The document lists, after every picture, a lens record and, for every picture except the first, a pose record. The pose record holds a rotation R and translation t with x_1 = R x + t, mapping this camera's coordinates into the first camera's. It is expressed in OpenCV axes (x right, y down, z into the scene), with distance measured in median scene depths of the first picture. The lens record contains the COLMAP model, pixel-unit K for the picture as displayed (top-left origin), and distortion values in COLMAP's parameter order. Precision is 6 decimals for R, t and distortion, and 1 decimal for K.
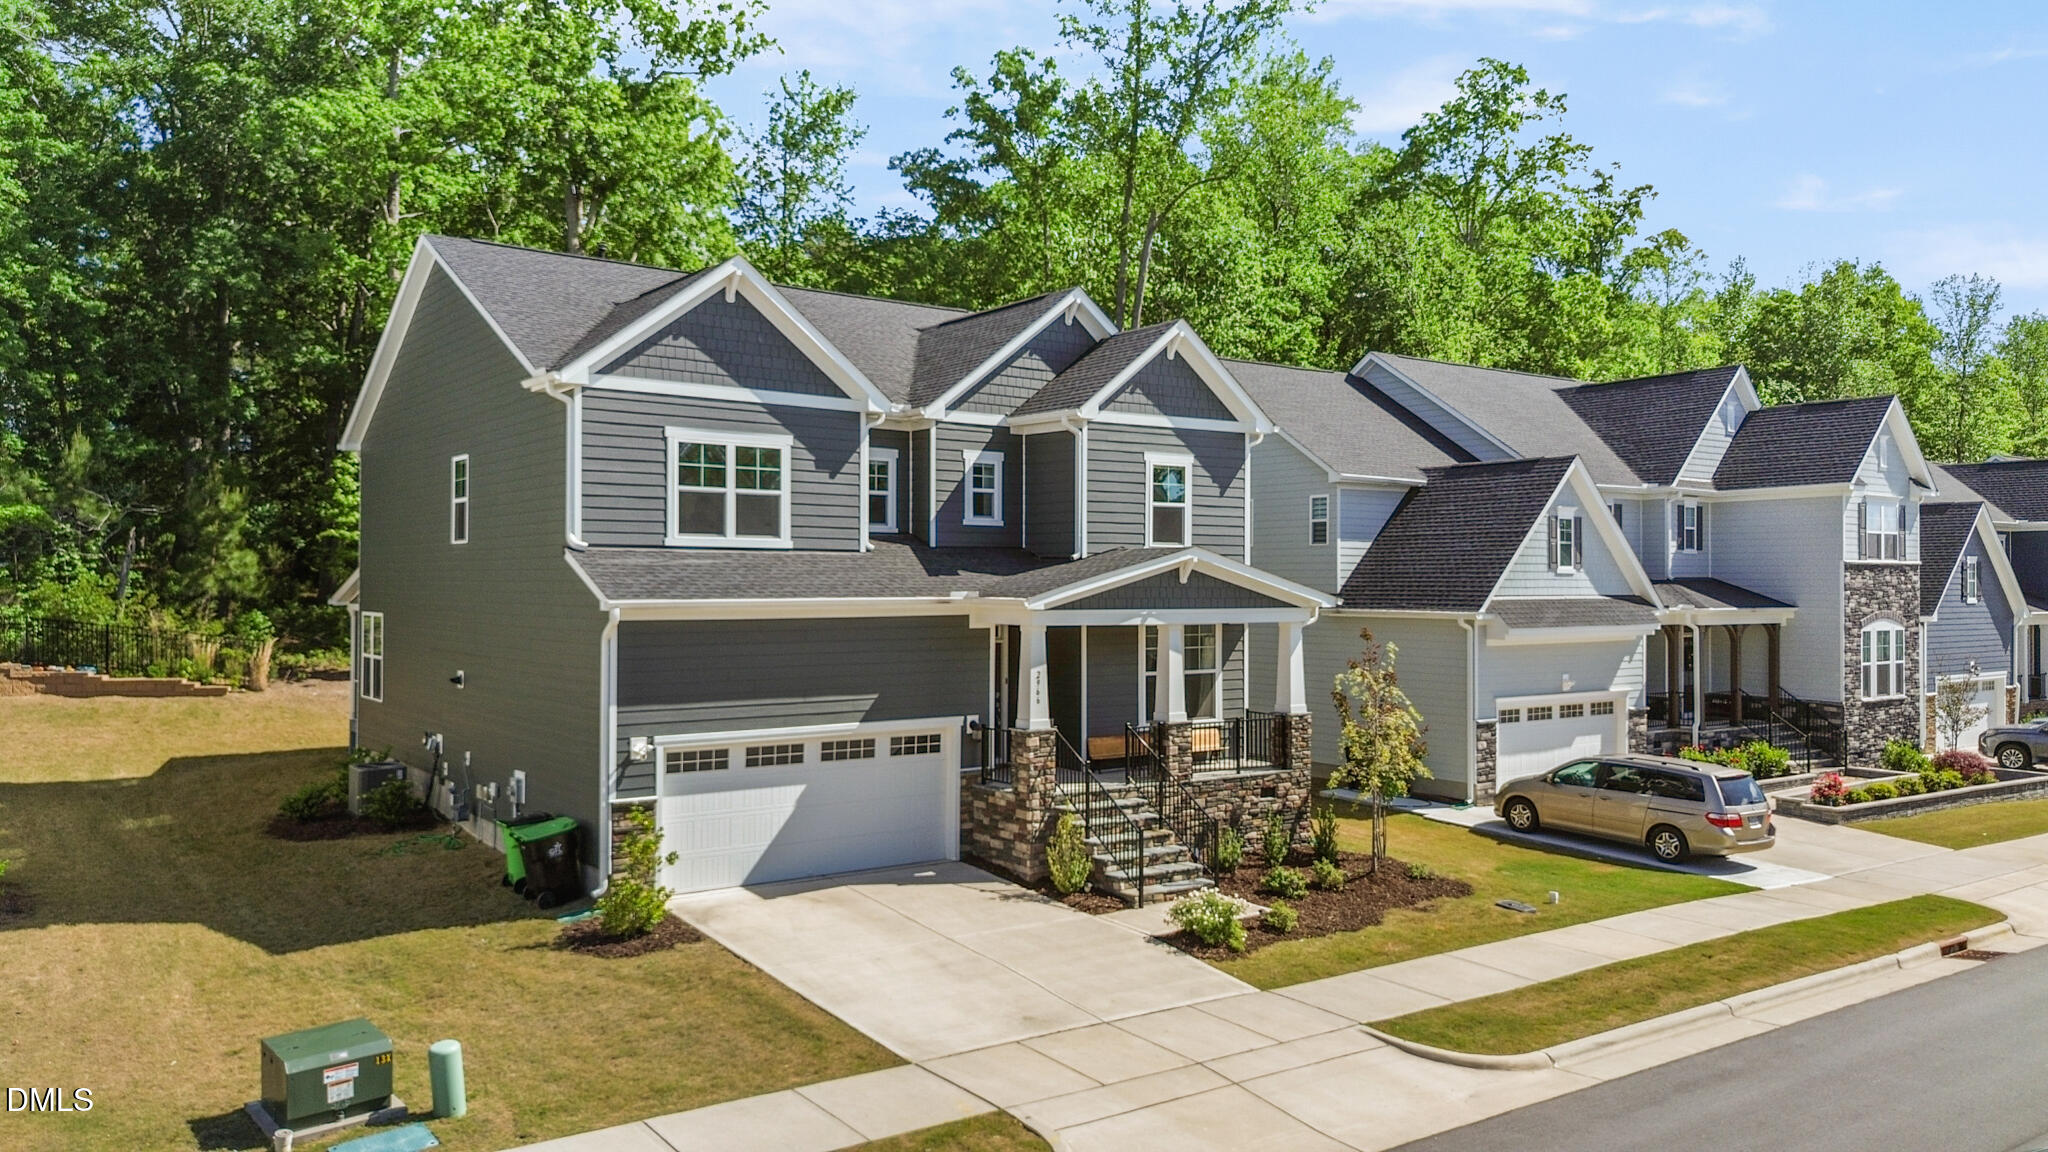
lens RADIAL K [[1449.8, 0, 1019.0], [0, 1449.8, 574.3], [0, 0, 1]] dist [0.038008, -0.000861]
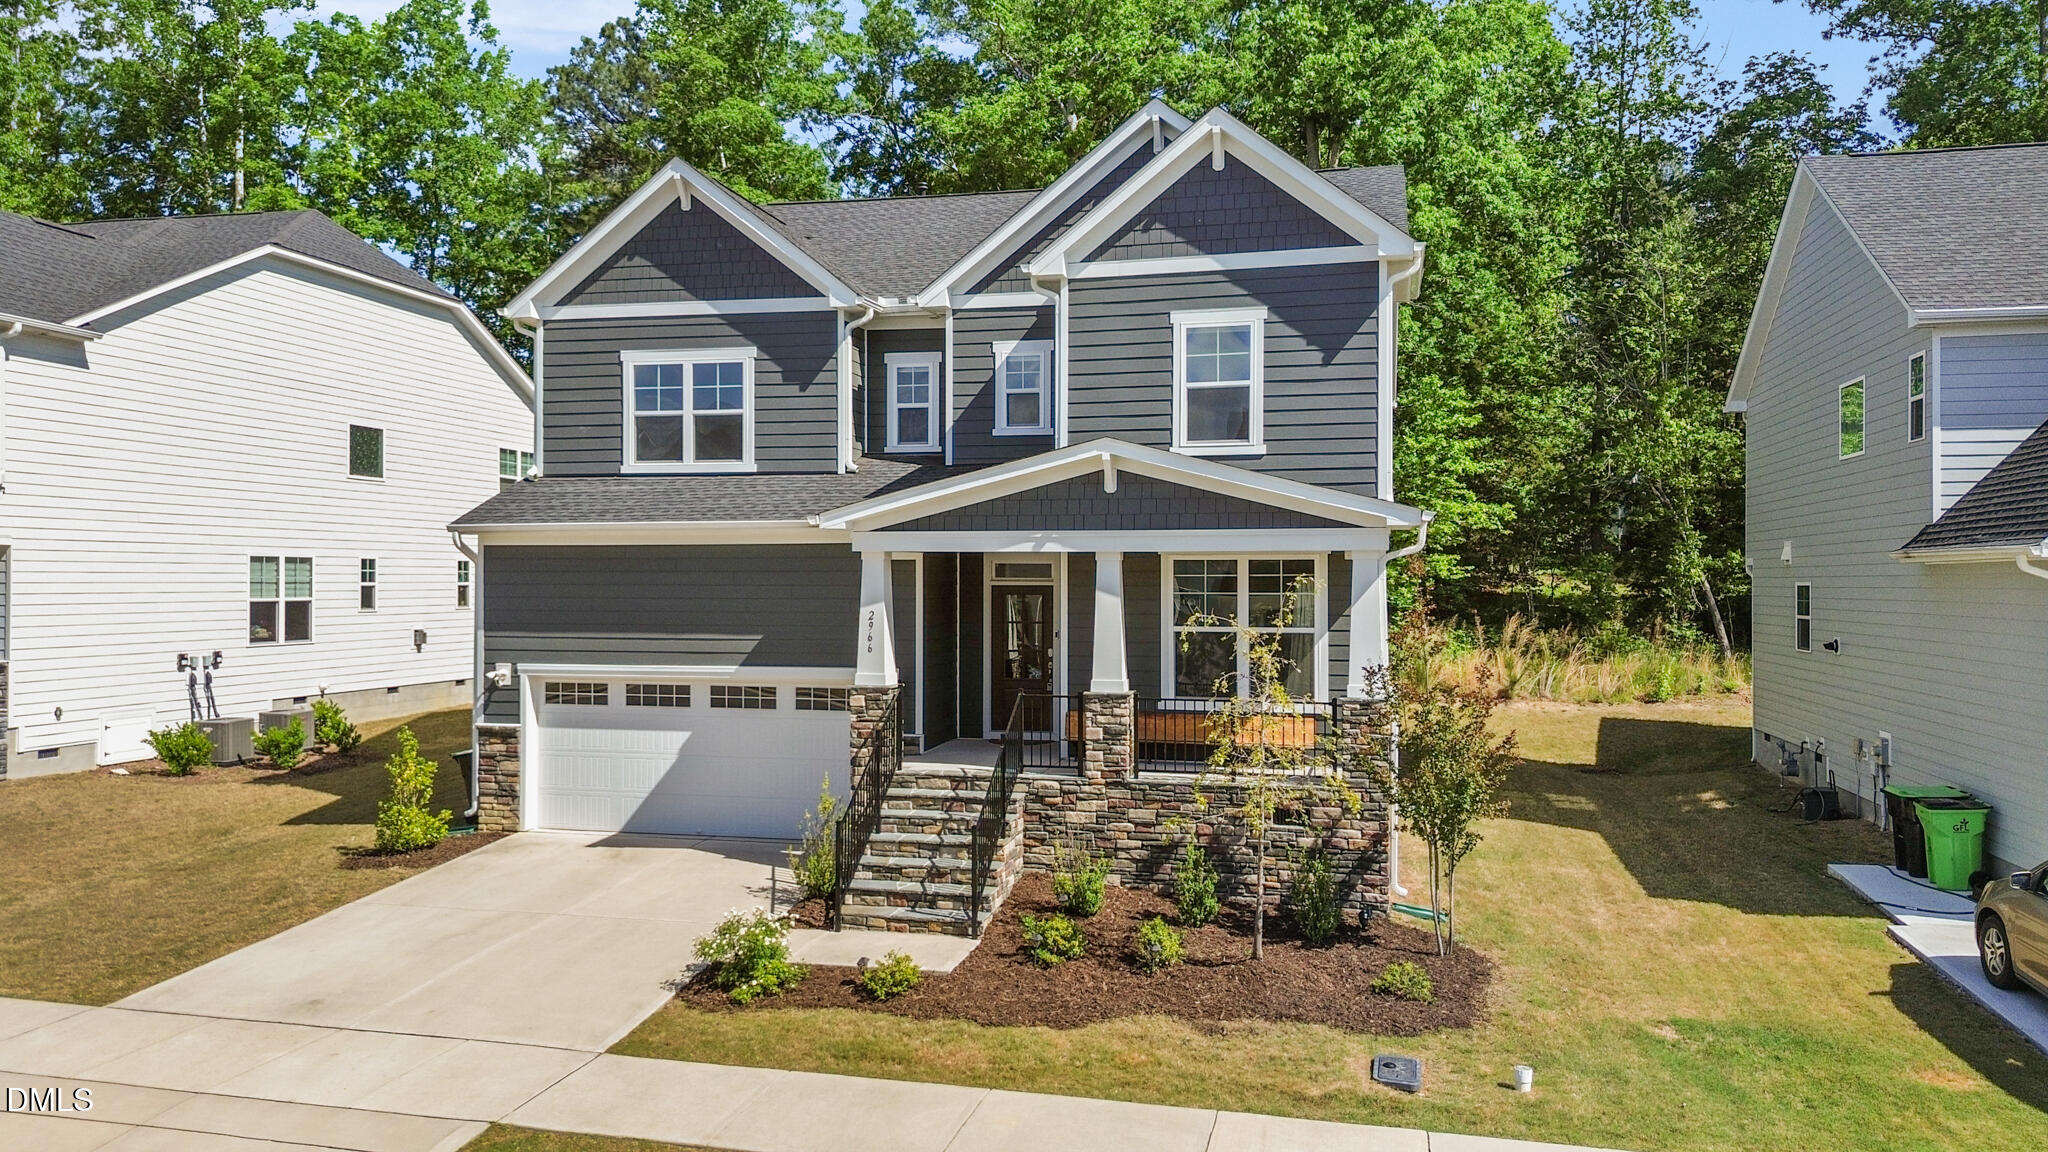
lens RADIAL K [[1449.8, 0, 1019.0], [0, 1449.8, 574.3], [0, 0, 1]] dist [0.038008, -0.000861]
pose [[0.652147, -0.004896, -0.758076, 0.652432], [0.005108, 0.999985, -0.002064, 0.049723], [0.758075, -0.002526, 0.652162, 0.556487]]
